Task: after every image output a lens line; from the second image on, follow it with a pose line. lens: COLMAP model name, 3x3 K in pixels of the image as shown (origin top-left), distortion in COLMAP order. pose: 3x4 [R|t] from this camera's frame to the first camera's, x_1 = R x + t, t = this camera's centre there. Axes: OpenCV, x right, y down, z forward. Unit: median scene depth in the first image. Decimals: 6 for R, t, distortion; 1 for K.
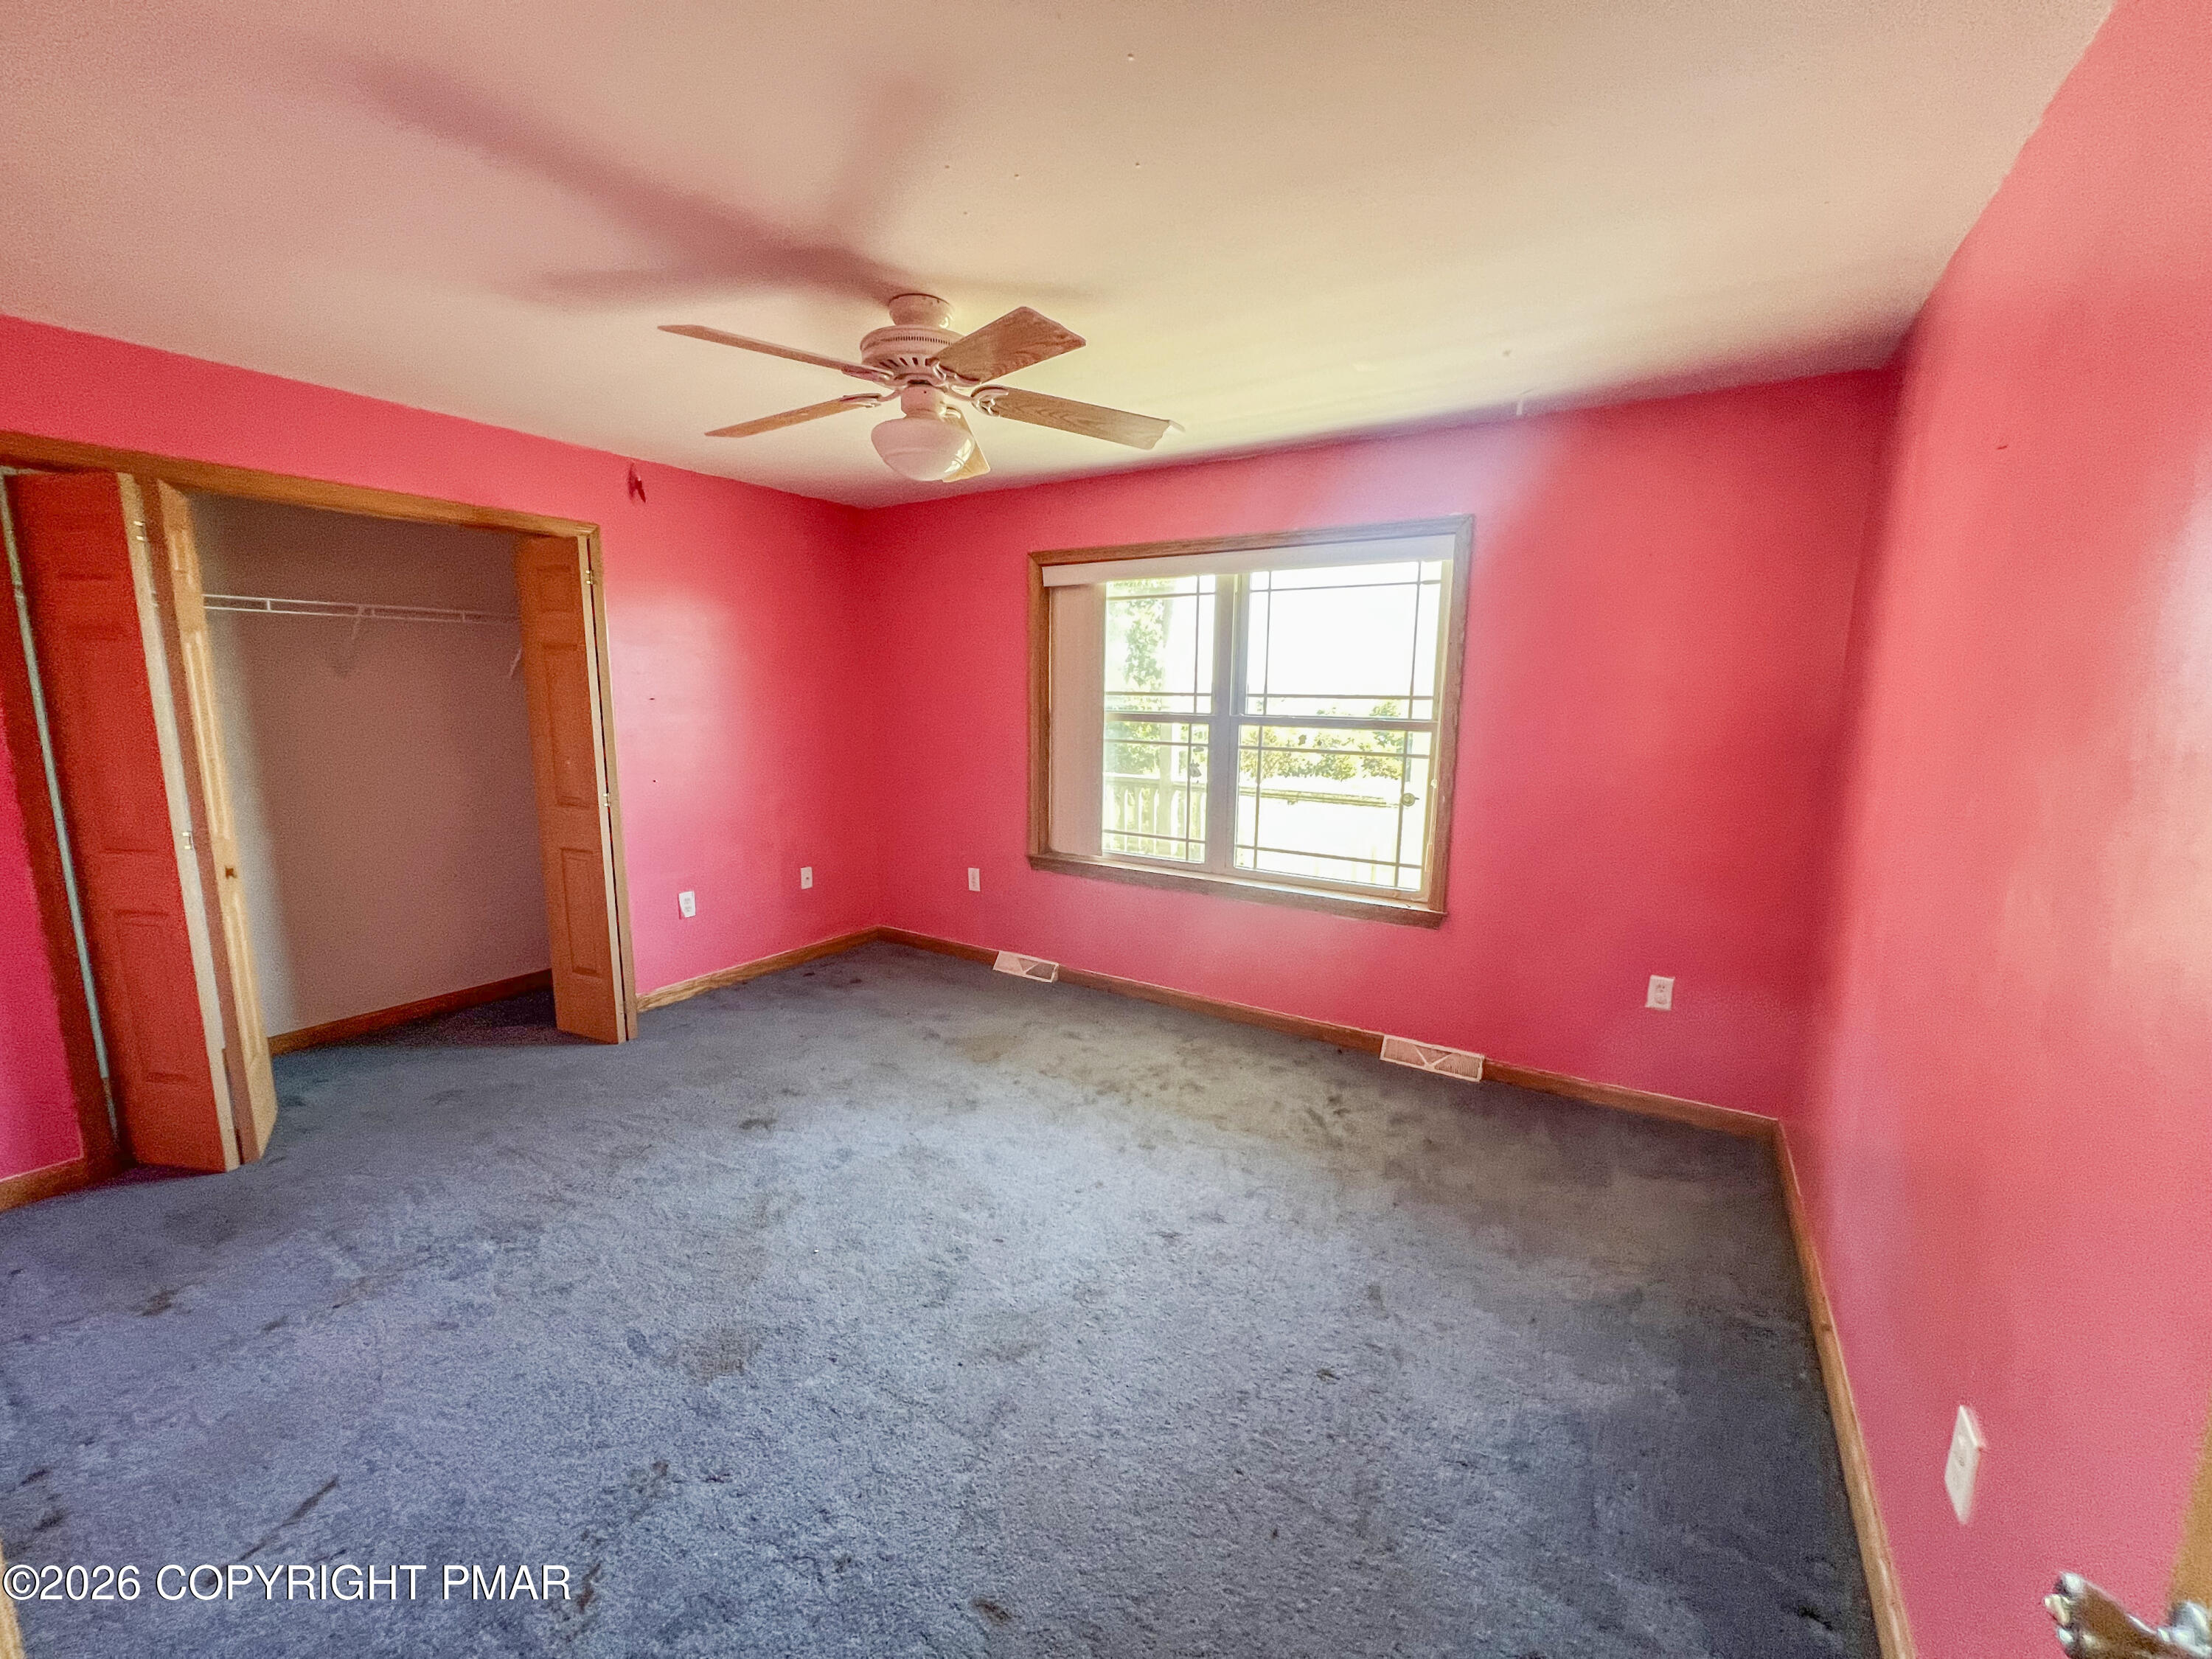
lens RADIAL K [[888.2, 0, 1115.4], [0, 888.2, 824.3], [0, 0, 1]] dist [-0.004175, -0.000249]
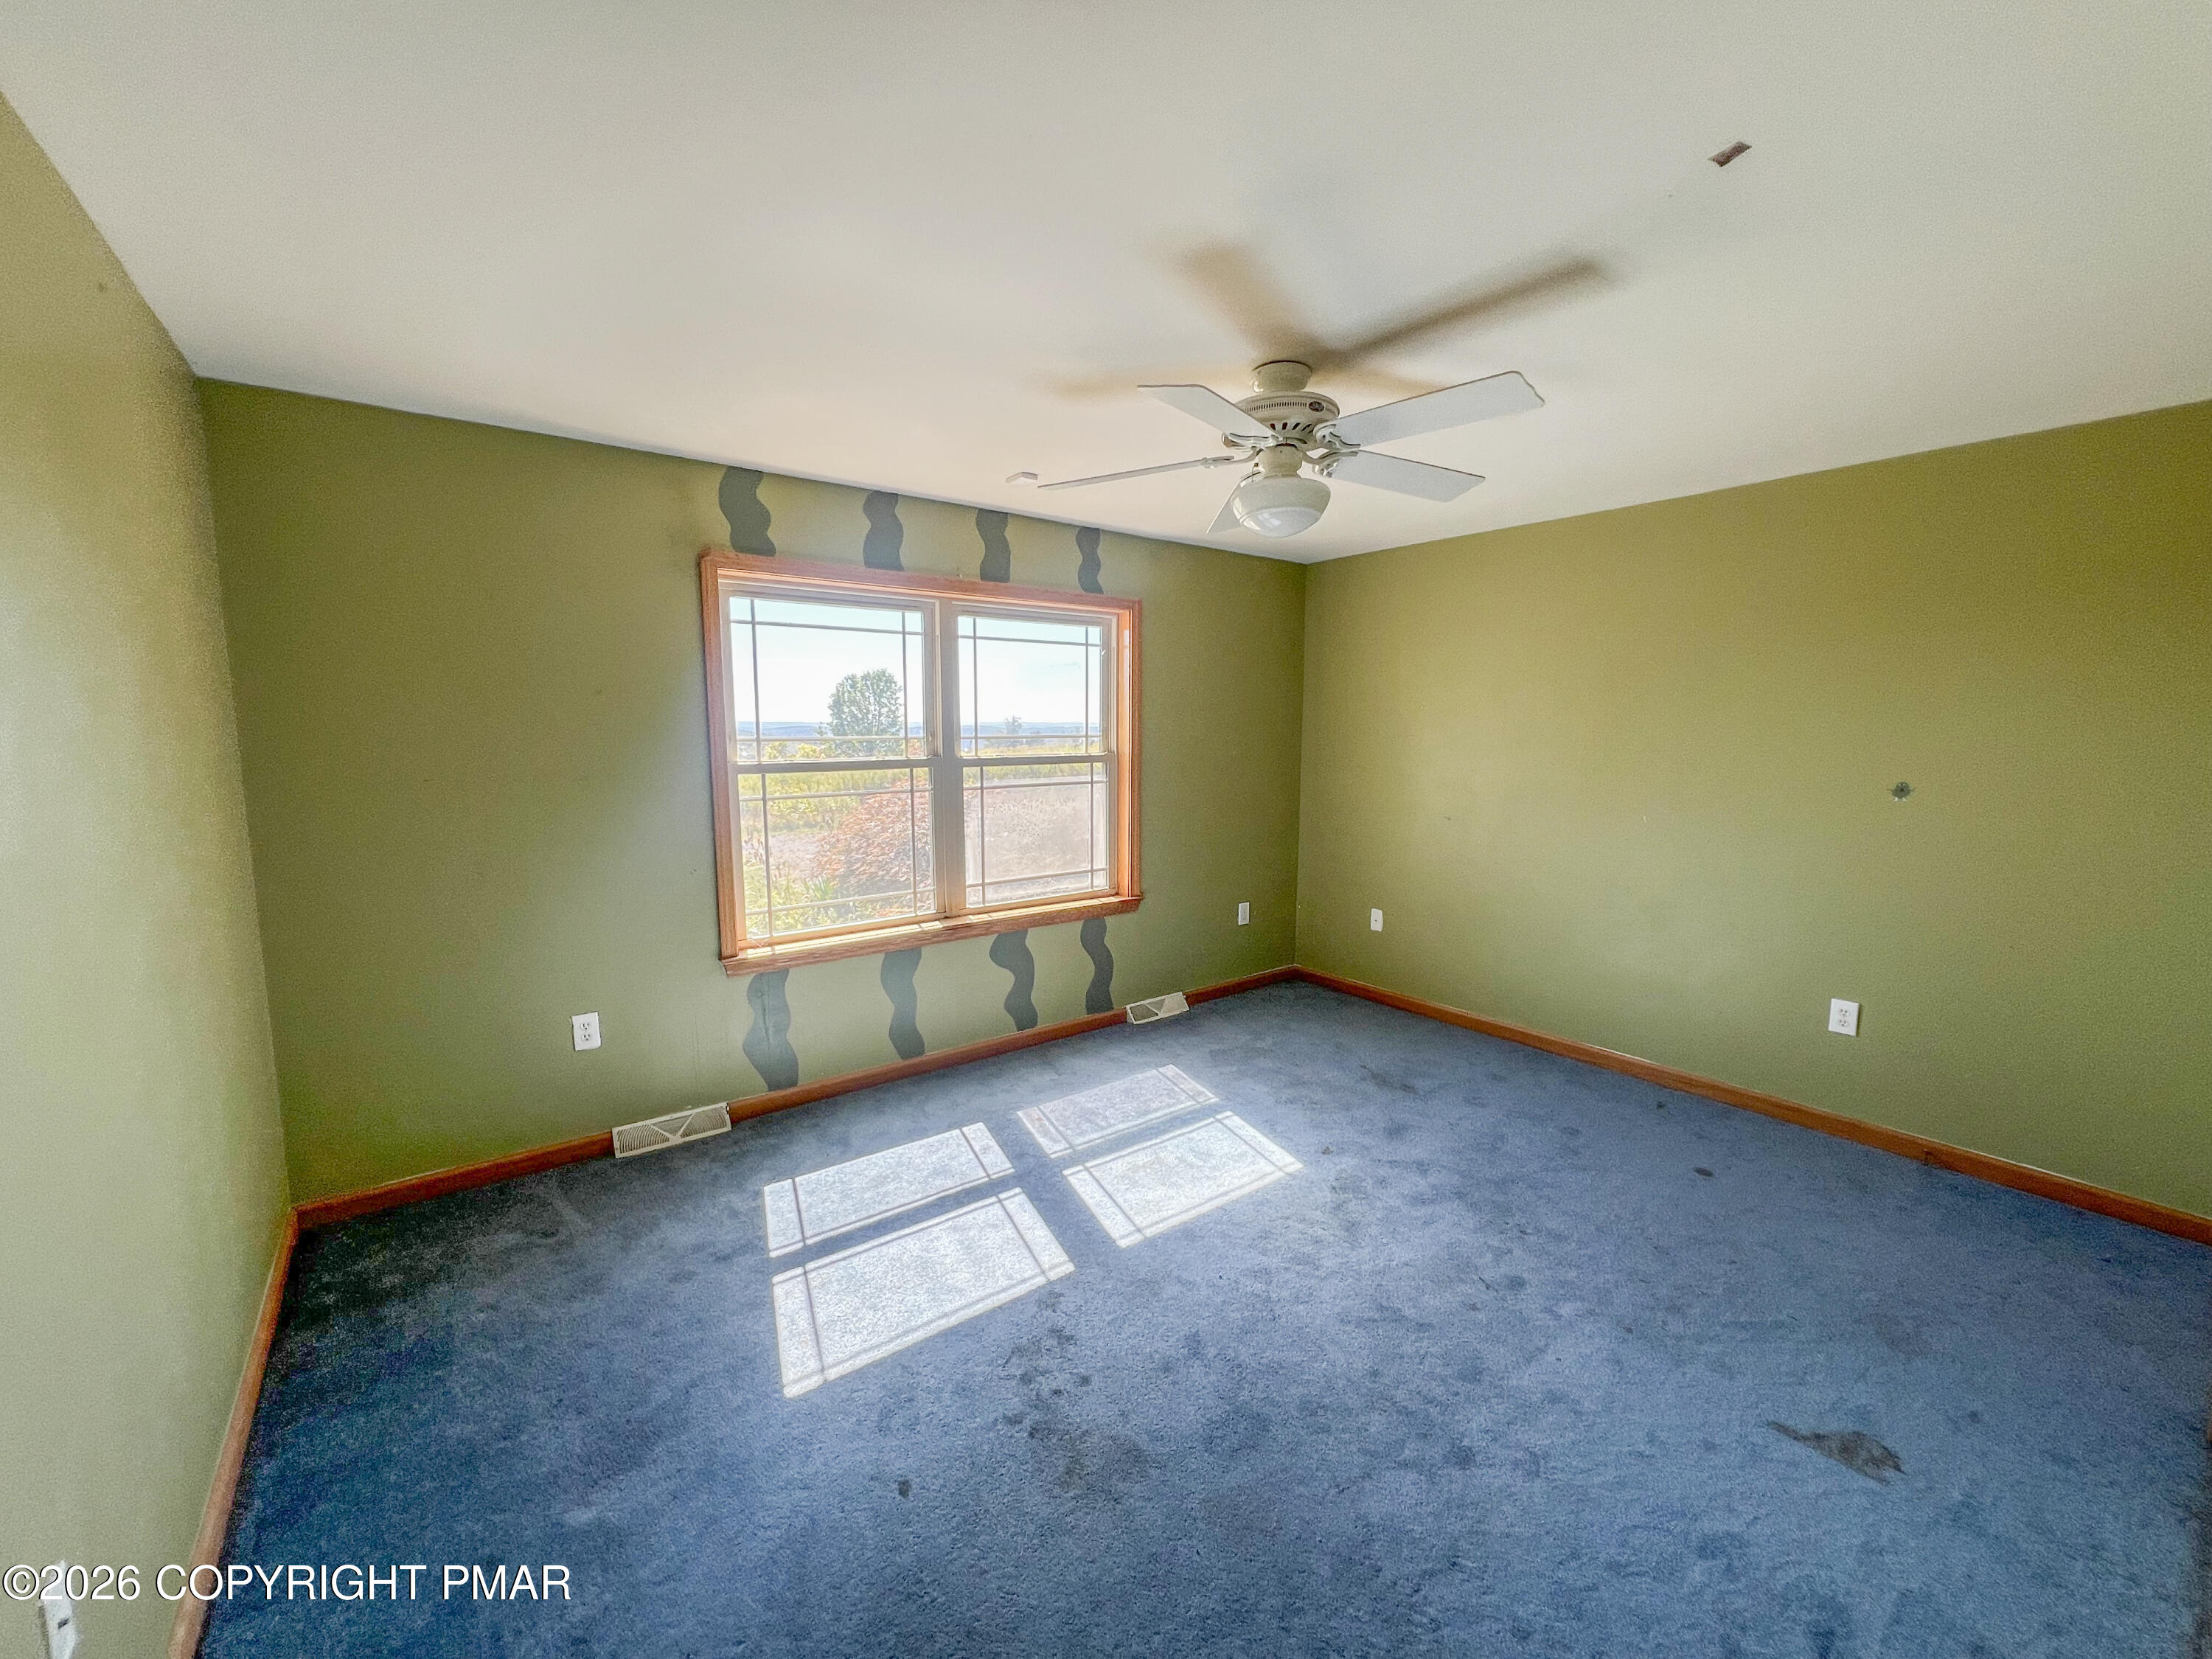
lens RADIAL K [[888.2, 0, 1115.4], [0, 888.2, 824.3], [0, 0, 1]] dist [-0.004175, -0.000249]
pose [[0.338978, -0.107432, 0.934640, -0.796421], [0.152013, 0.986659, 0.058279, -0.084178], [-0.928432, 0.122322, 0.350787, 0.520628]]
